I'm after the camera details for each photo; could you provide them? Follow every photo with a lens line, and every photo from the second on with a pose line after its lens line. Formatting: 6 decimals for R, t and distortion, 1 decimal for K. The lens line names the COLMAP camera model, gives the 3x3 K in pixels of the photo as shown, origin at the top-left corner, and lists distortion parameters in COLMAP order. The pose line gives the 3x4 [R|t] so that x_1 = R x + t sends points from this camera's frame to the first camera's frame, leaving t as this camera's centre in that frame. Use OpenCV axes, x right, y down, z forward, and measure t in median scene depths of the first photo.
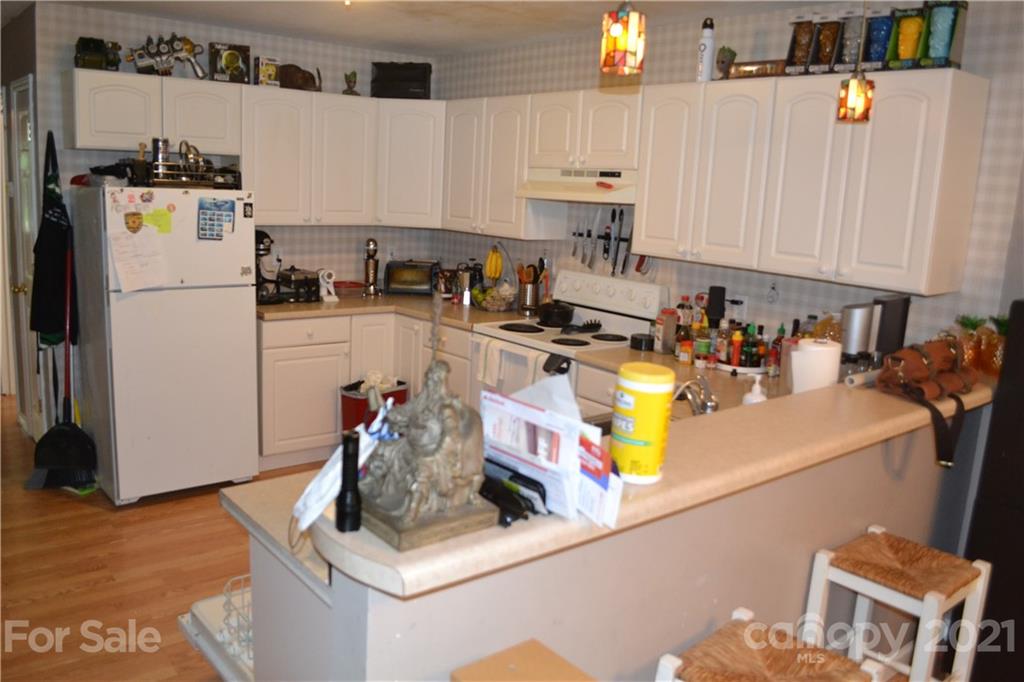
lens RADIAL K [[826.6, 0, 504.5], [0, 826.6, 360.4], [0, 0, 1]] dist [-0.116116, 0.053469]
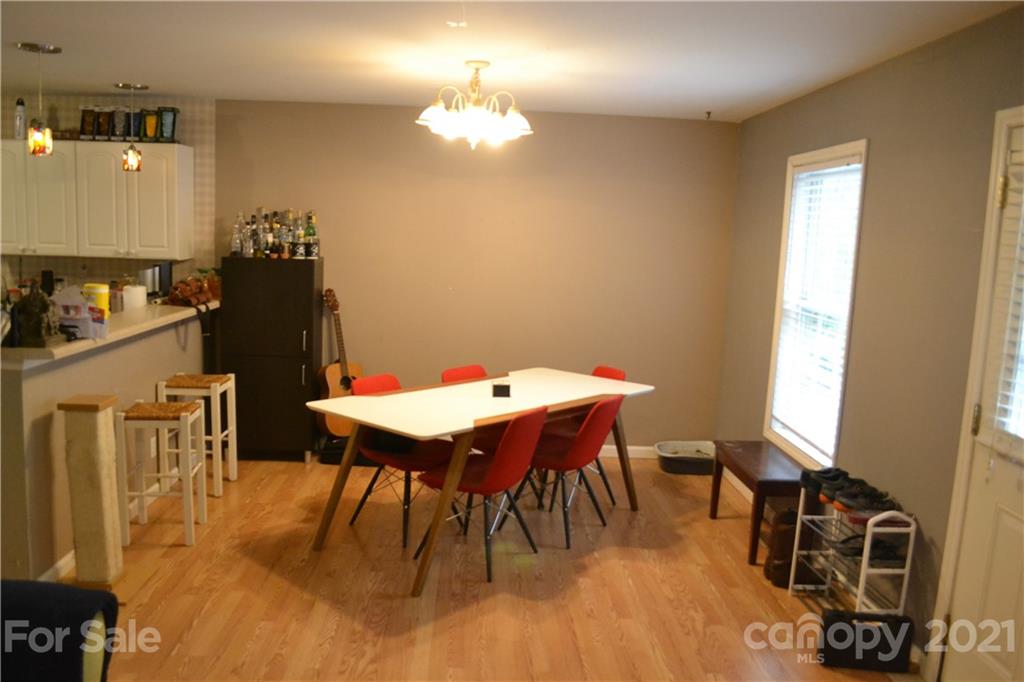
lens RADIAL K [[826.6, 0, 504.5], [0, 826.6, 360.4], [0, 0, 1]] dist [-0.116116, 0.053469]
pose [[0.603778, -0.149802, 0.782951, -0.570641], [0.157485, 0.985242, 0.067061, 0.150433], [-0.781441, 0.082813, 0.618459, -0.802852]]
